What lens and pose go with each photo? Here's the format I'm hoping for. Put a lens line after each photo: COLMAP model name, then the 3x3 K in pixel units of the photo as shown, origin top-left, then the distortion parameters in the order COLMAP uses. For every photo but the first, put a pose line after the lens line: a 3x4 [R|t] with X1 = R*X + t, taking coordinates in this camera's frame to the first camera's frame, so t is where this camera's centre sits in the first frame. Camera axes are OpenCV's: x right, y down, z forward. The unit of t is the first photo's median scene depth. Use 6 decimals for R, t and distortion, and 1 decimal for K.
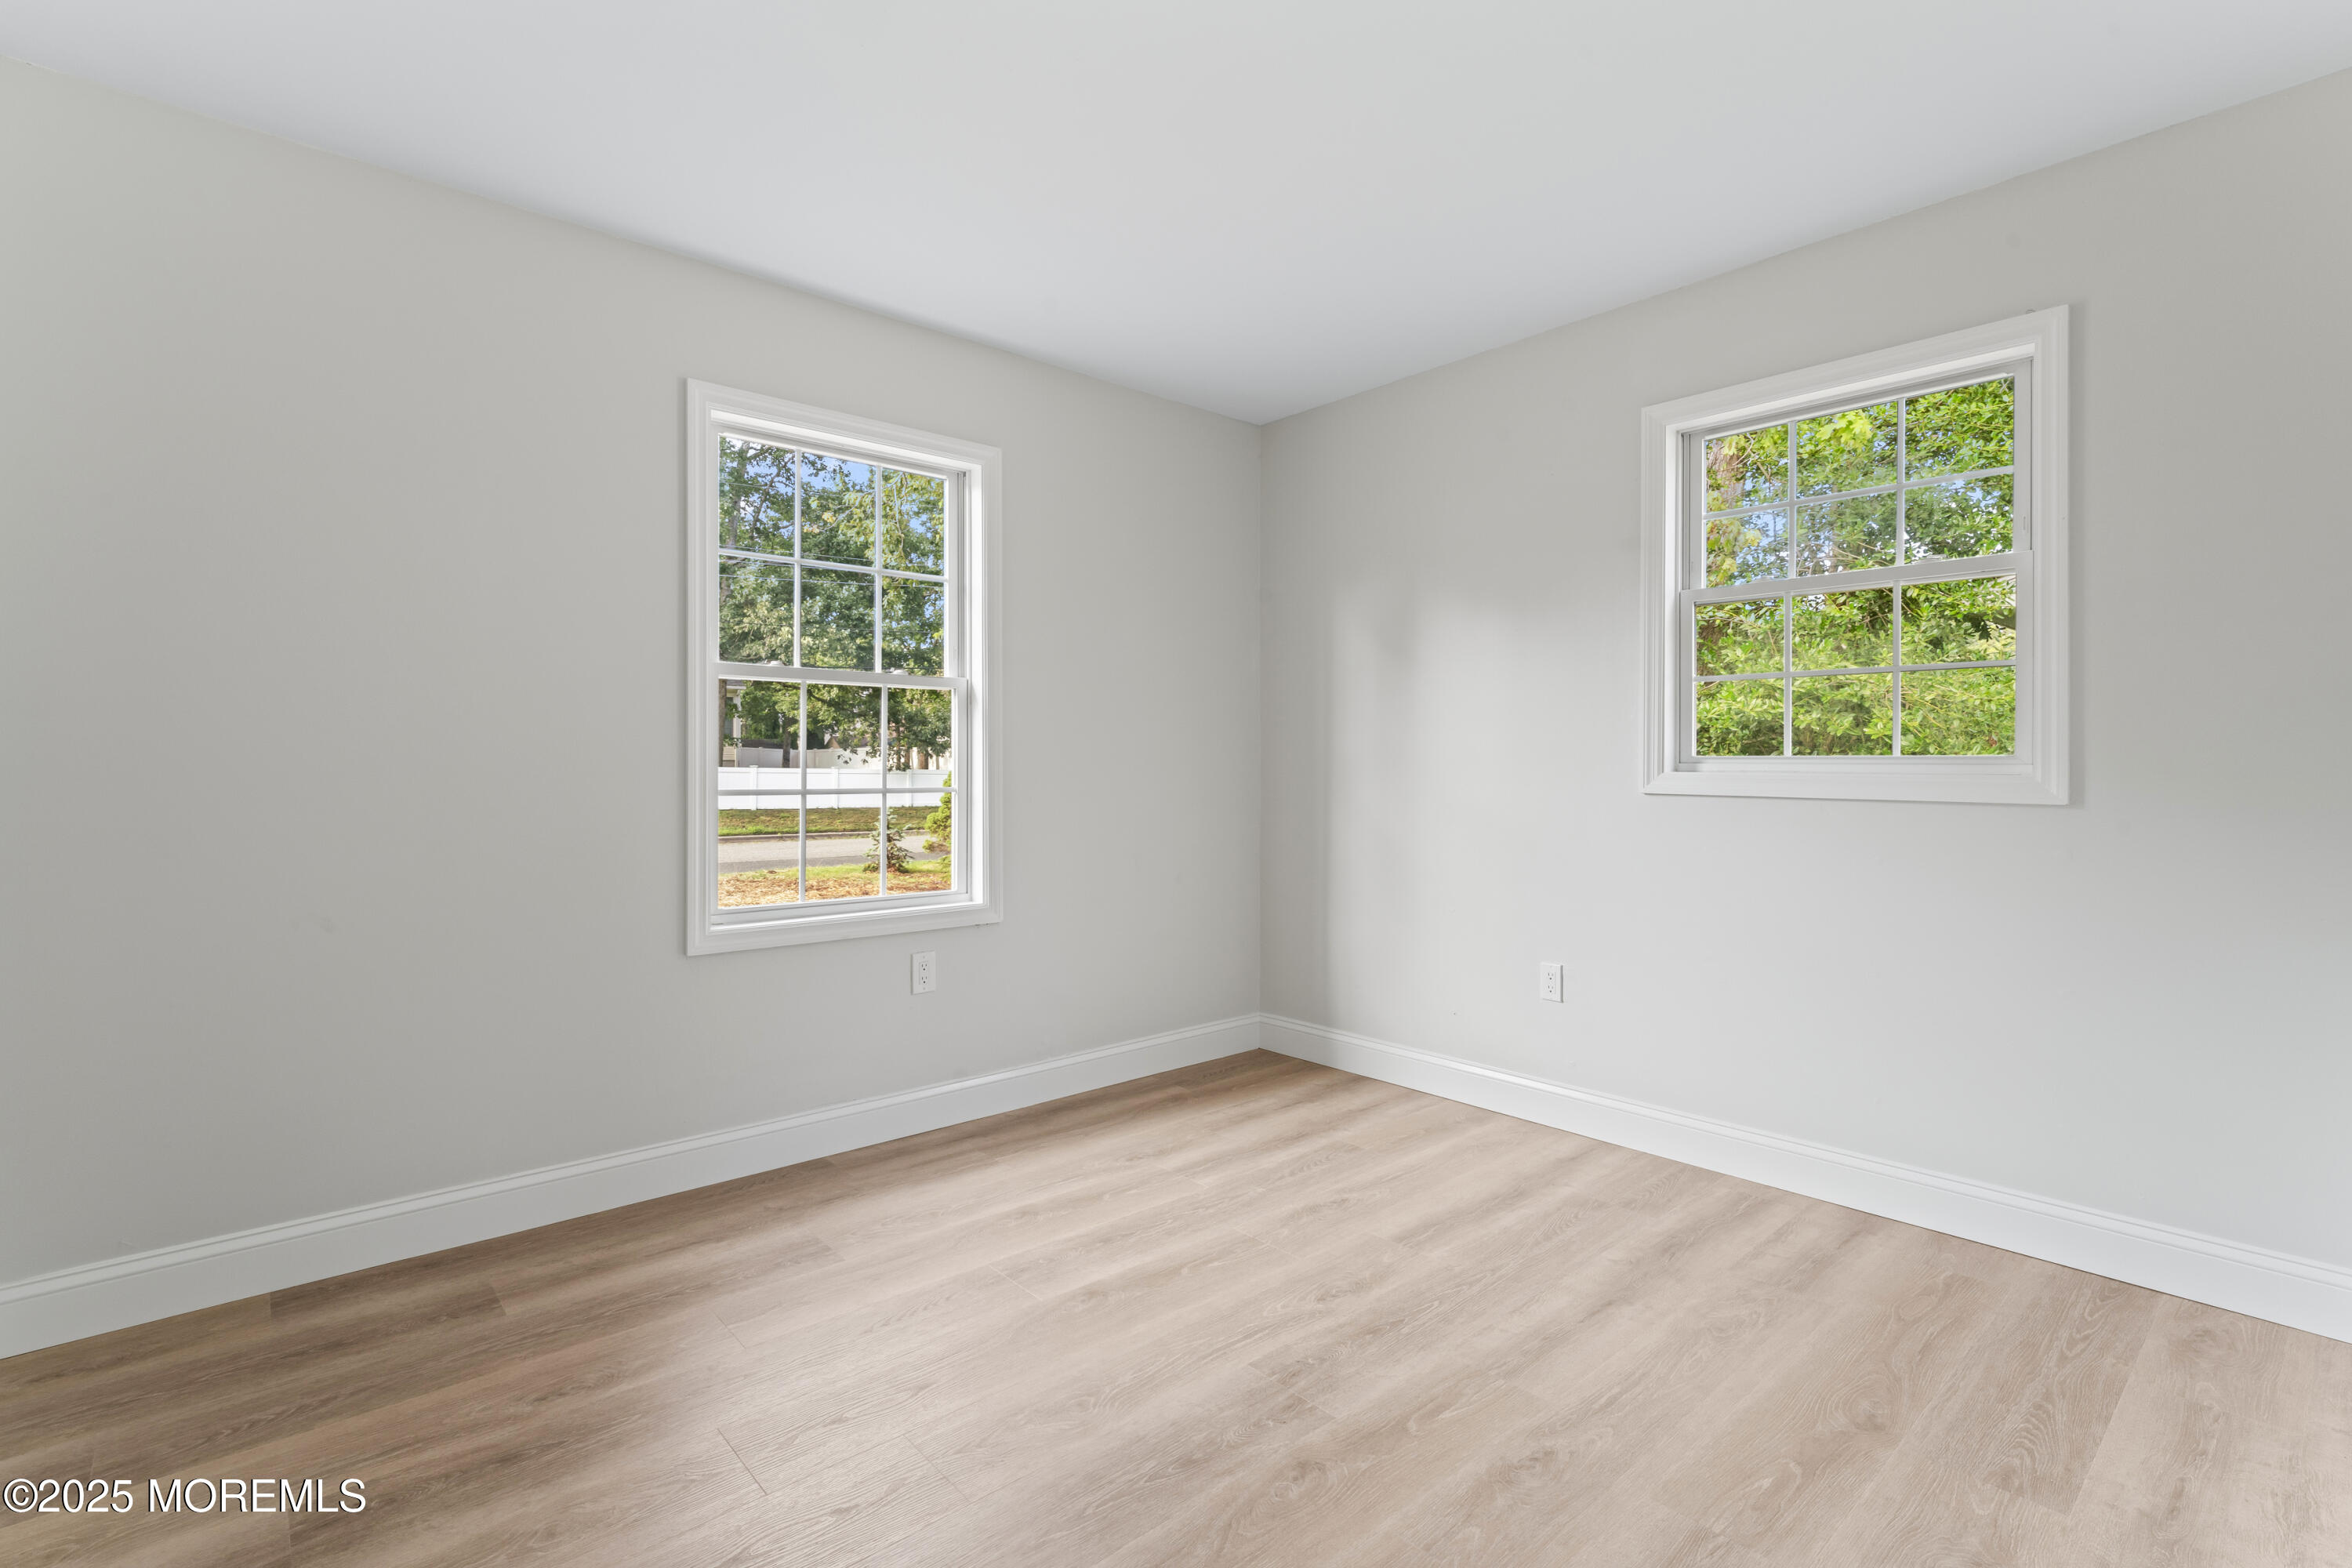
lens RADIAL K [[1081.4, 0, 1176.0], [0, 1081.4, 784.0], [0, 0, 1]] dist [0.003095, -0.000490]
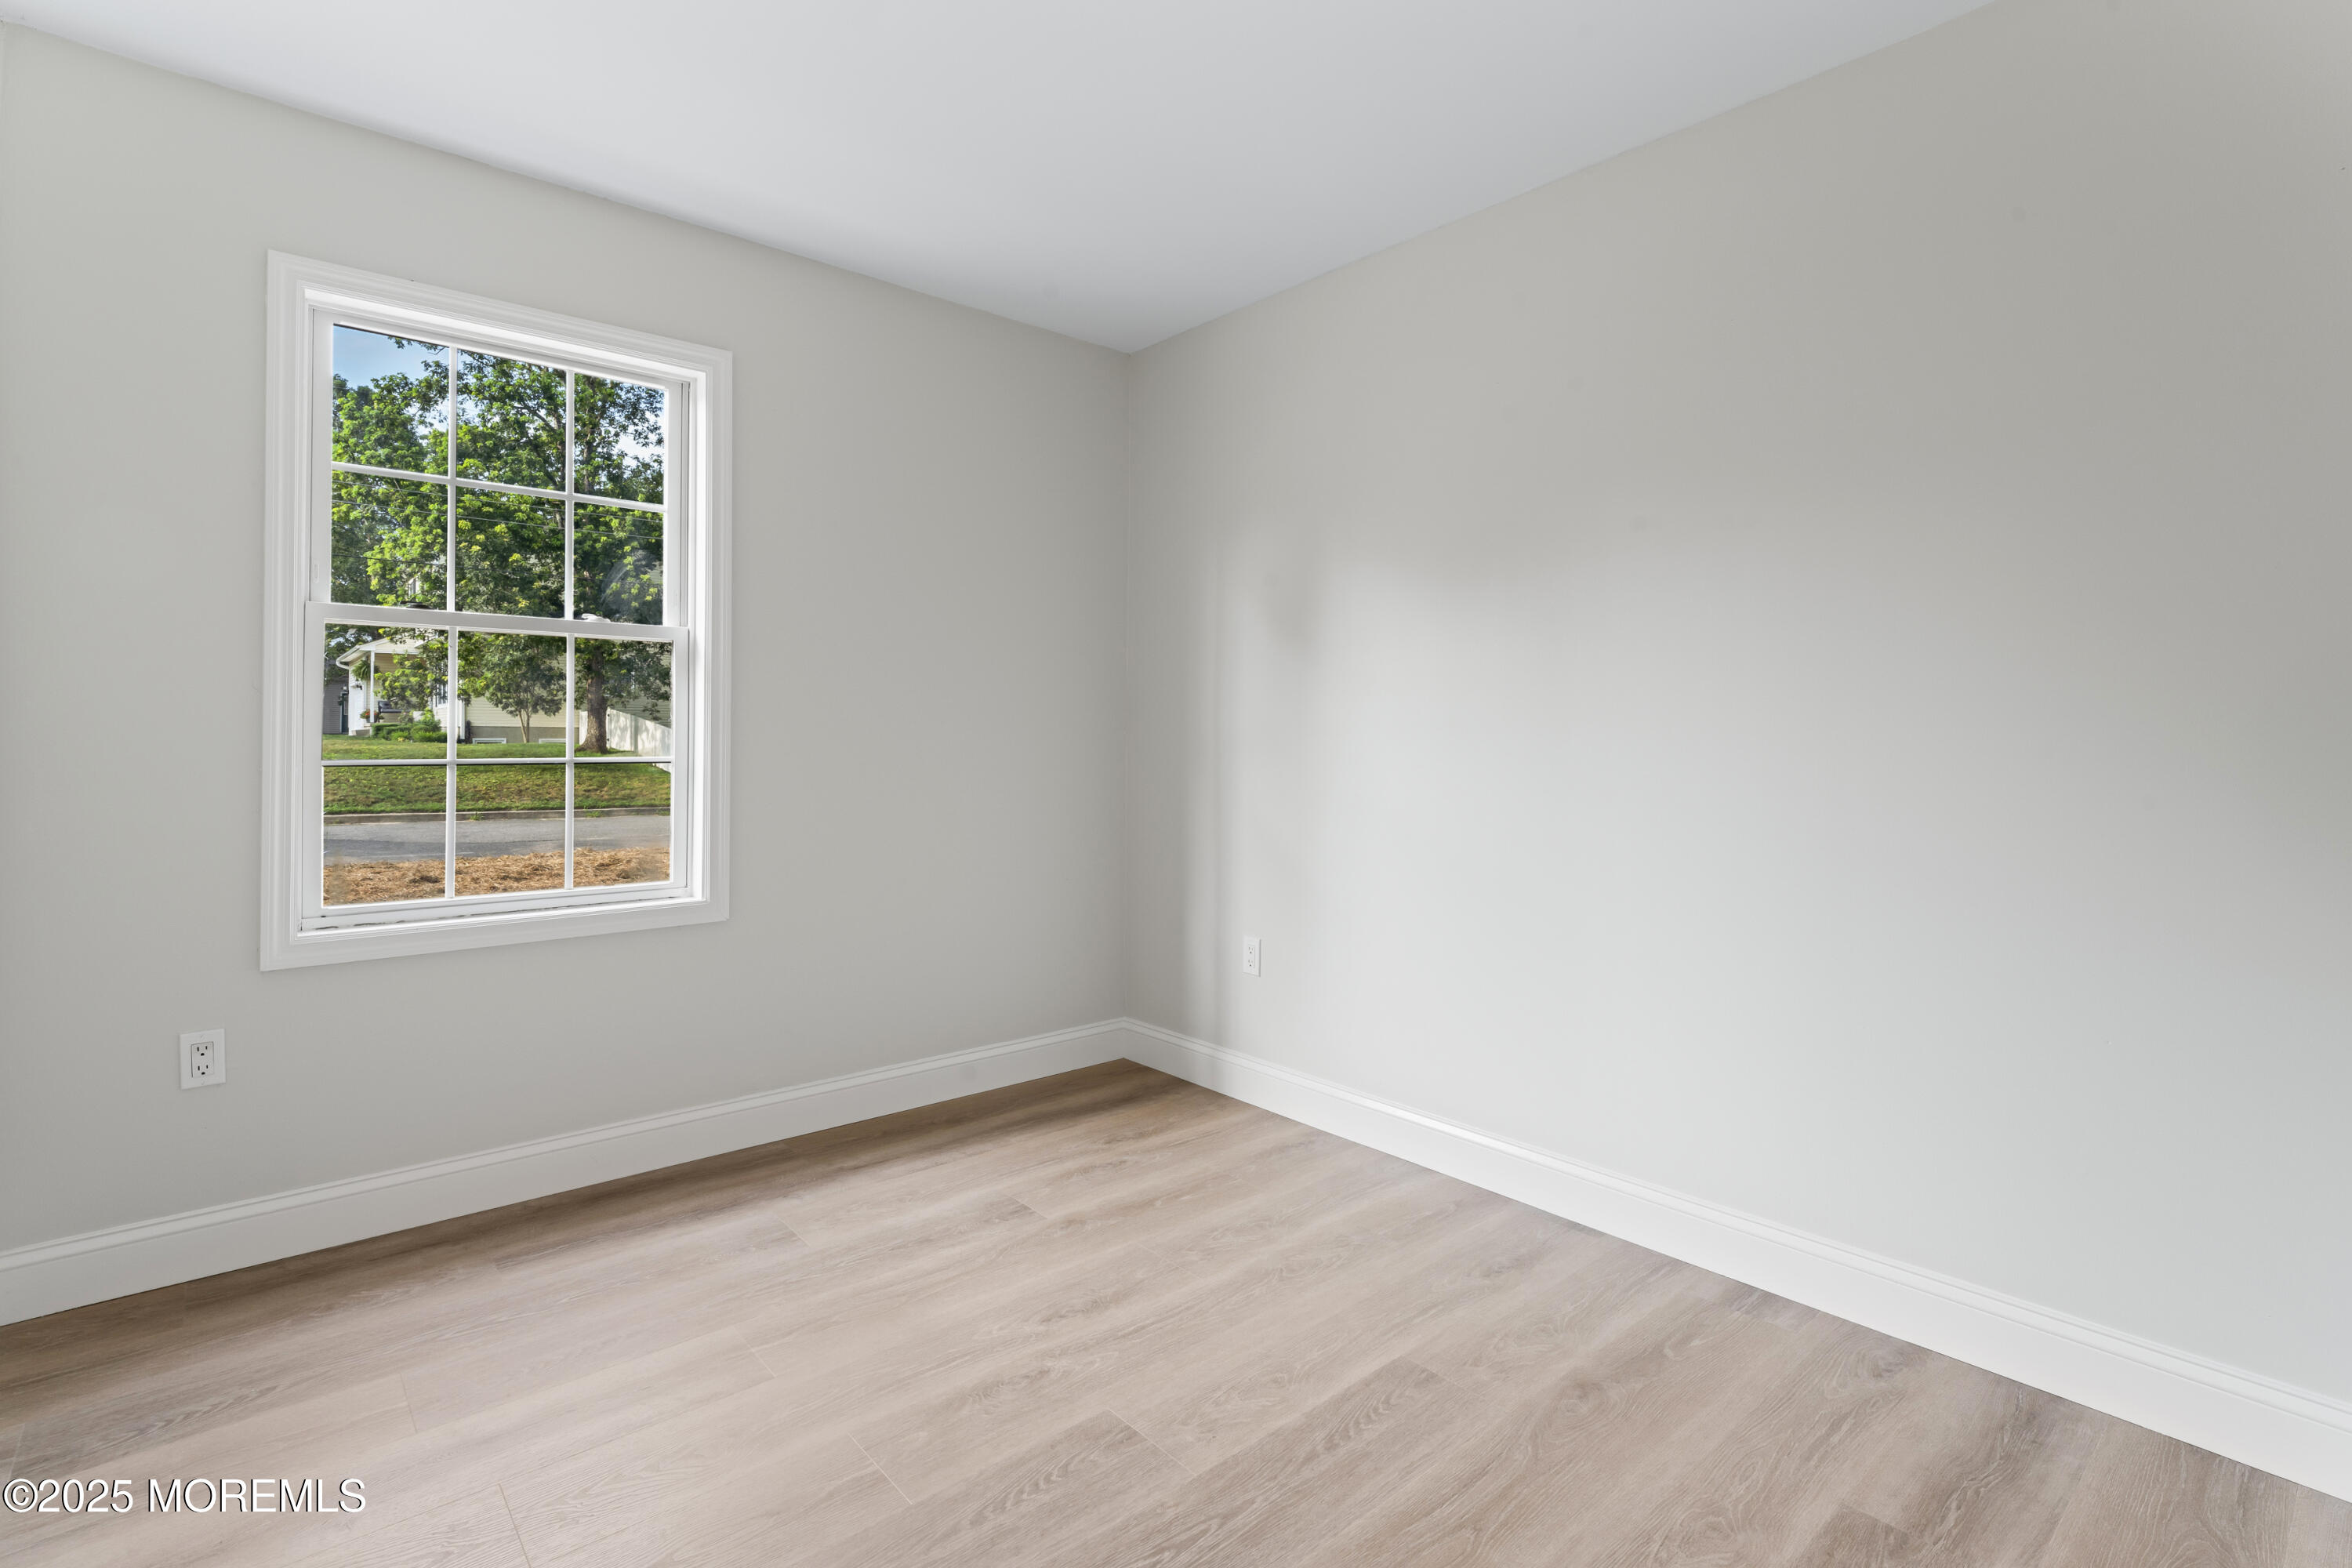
lens RADIAL K [[1099.8, 0, 1176.4], [0, 1099.8, 732.2], [0, 0, 1]] dist [-0.004010, -0.000272]
pose [[0.999983, 0.005011, 0.003033, 0.180164], [-0.004951, 0.999796, -0.019557, -0.002922], [-0.003131, 0.019542, 0.999804, 0.153680]]
